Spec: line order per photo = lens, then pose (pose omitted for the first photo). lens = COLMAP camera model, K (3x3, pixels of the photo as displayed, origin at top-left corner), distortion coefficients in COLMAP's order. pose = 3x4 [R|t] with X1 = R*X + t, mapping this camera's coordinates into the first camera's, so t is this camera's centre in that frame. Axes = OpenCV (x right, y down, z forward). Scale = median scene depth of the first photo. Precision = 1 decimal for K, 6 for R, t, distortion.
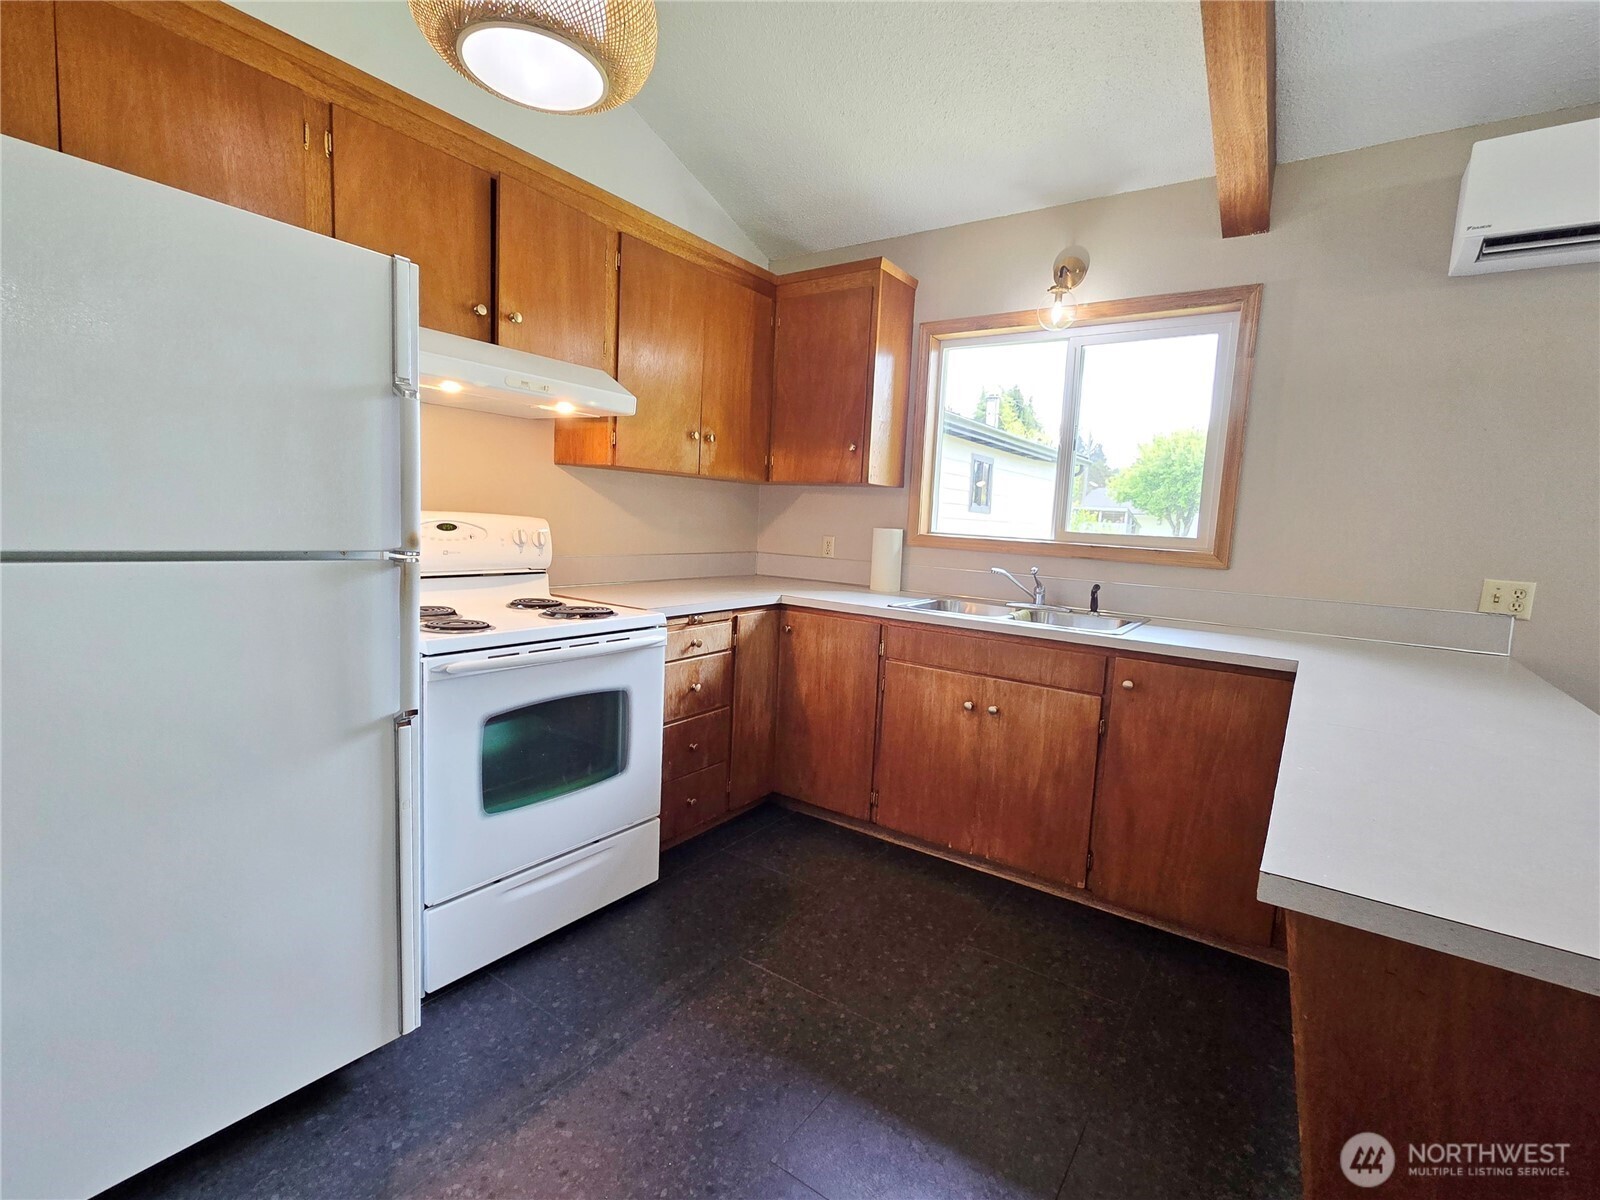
lens RADIAL K [[736.9, 0, 793.7], [0, 736.9, 592.8], [0, 0, 1]] dist [0.001716, -0.000544]
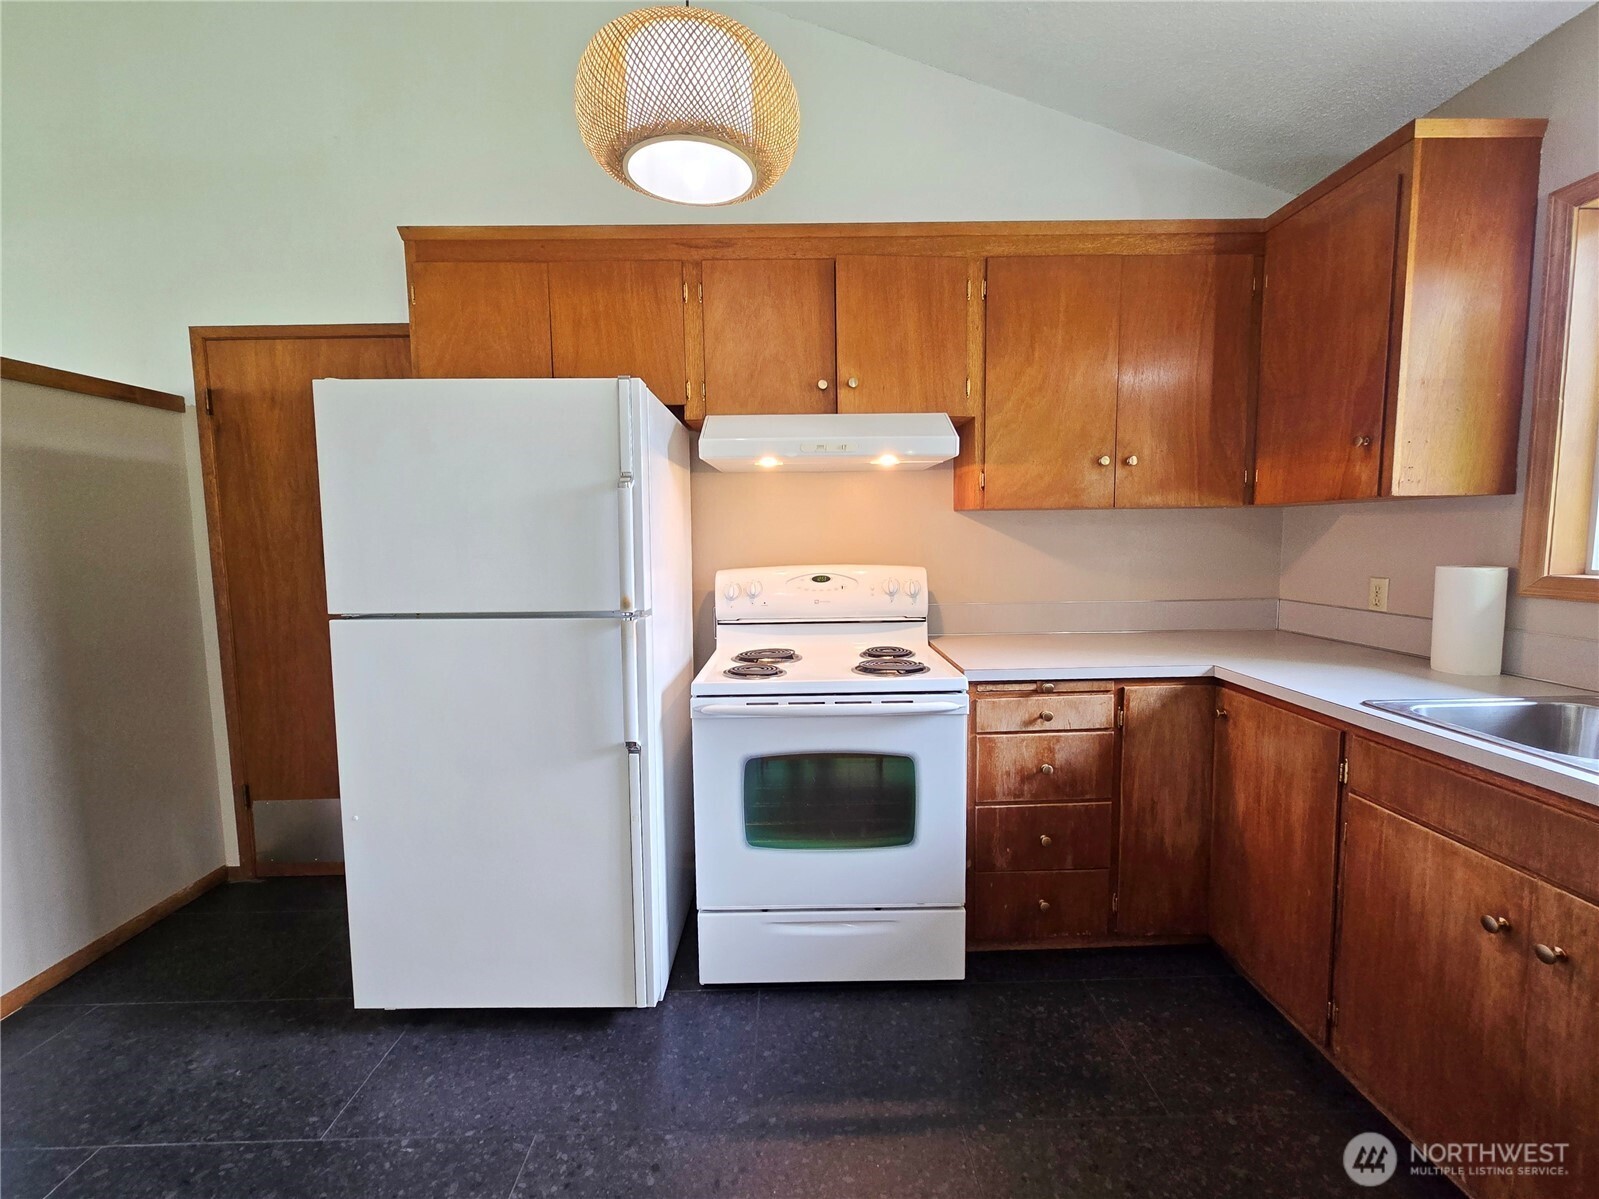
lens RADIAL K [[679.7, 0, 808.1], [0, 679.7, 597.7], [0, 0, 1]] dist [-0.002736, 0.000412]
pose [[0.589769, 0.017663, -0.807379, 0.314640], [-0.038261, 0.999249, -0.006088, -0.047672], [0.806665, 0.034482, 0.590002, 0.319693]]
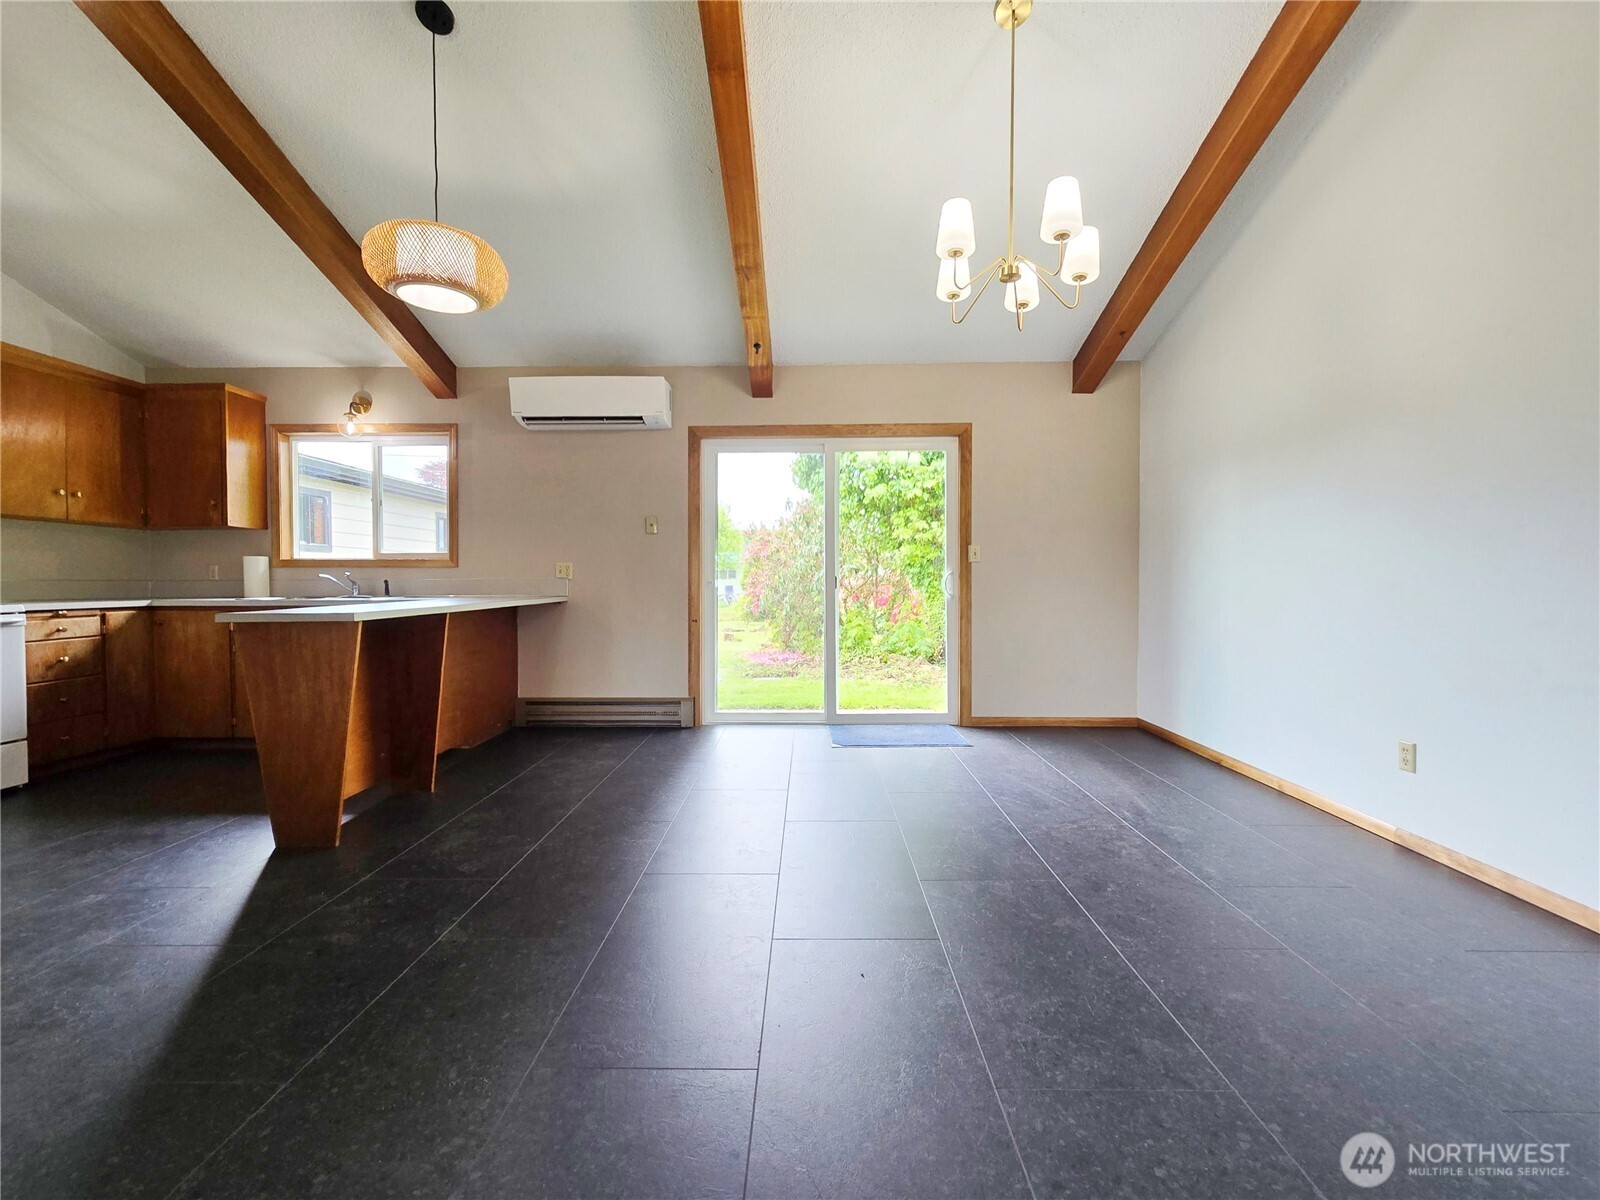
lens RADIAL K [[680.1, 0, 806.0], [0, 680.1, 593.9], [0, 0, 1]] dist [-0.002736, 0.000412]
pose [[0.817811, -0.063066, 0.572021, 0.309499], [0.105150, 0.993620, -0.040784, 0.204753], [-0.565800, 0.093501, 0.819224, -0.953115]]
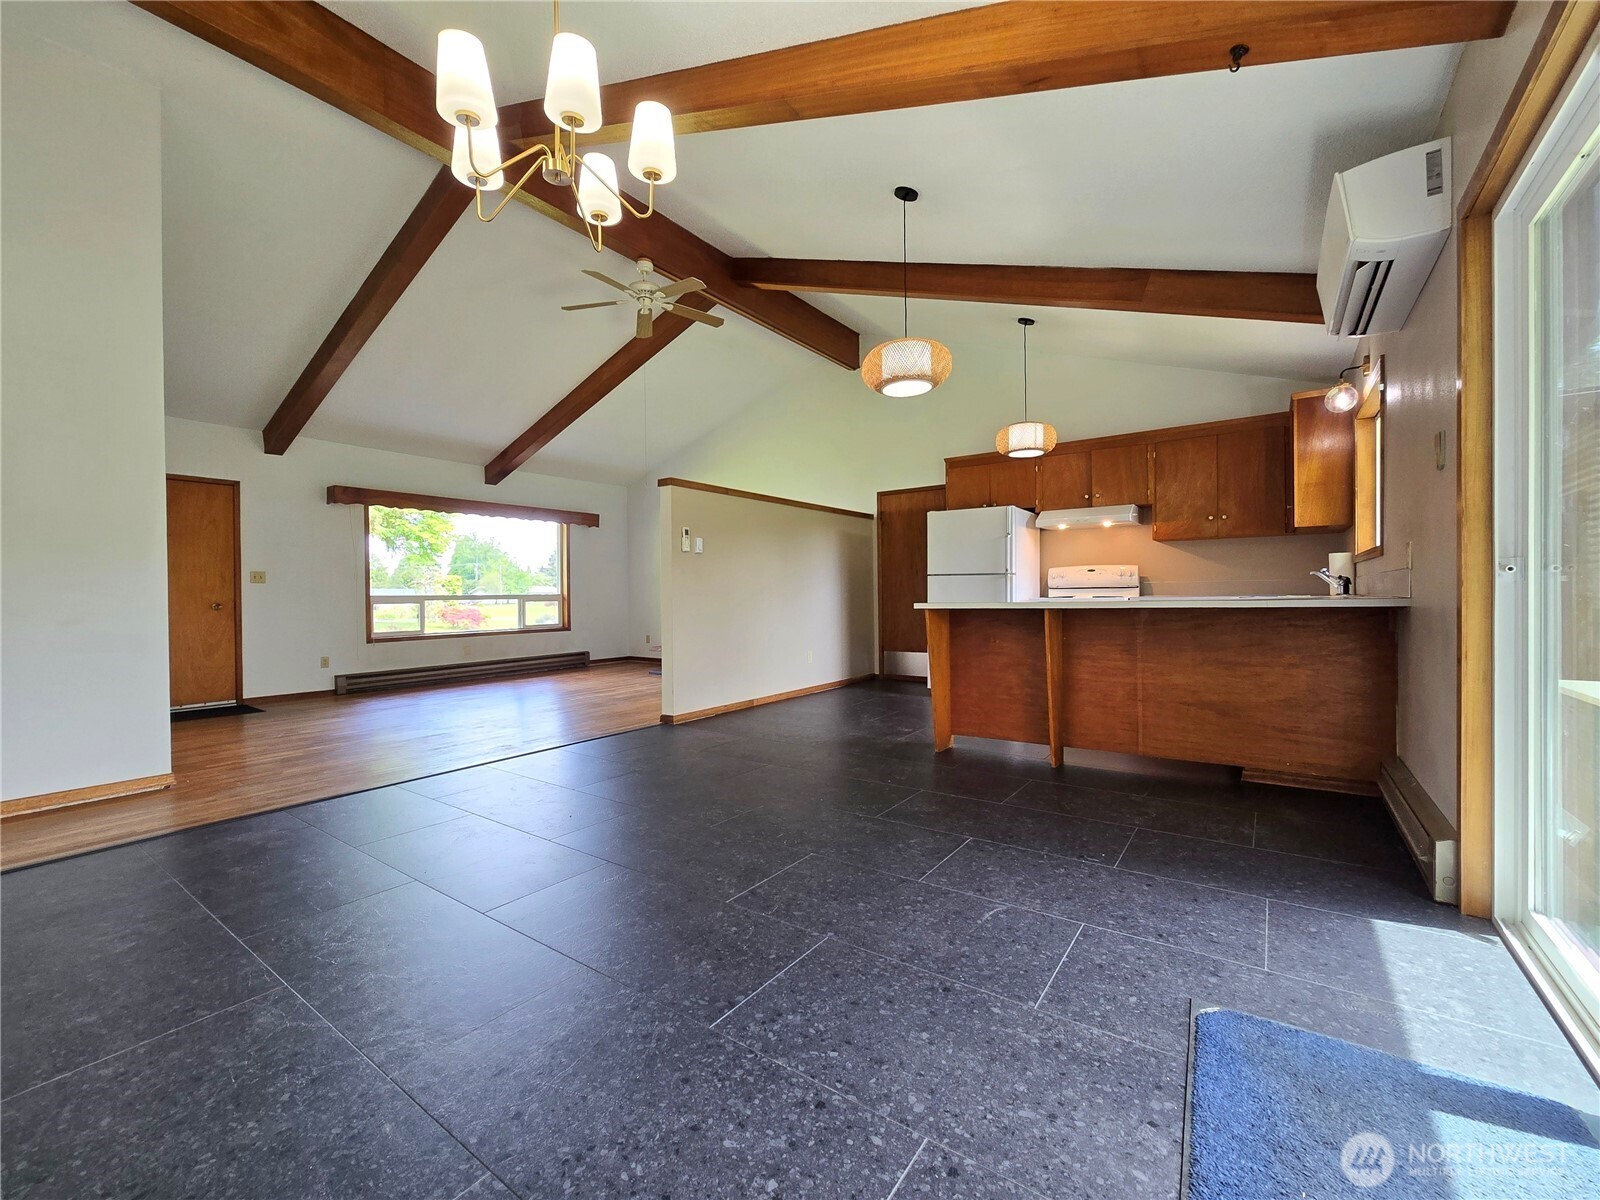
lens RADIAL K [[680.1, 0, 789.2], [0, 680.1, 587.1], [0, 0, 1]] dist [-0.002736, 0.000412]
pose [[-0.020558, -0.055784, -0.998231, 1.886198], [-0.091428, 0.994364, -0.053685, 0.192950], [0.995599, 0.090163, -0.025542, -0.078317]]
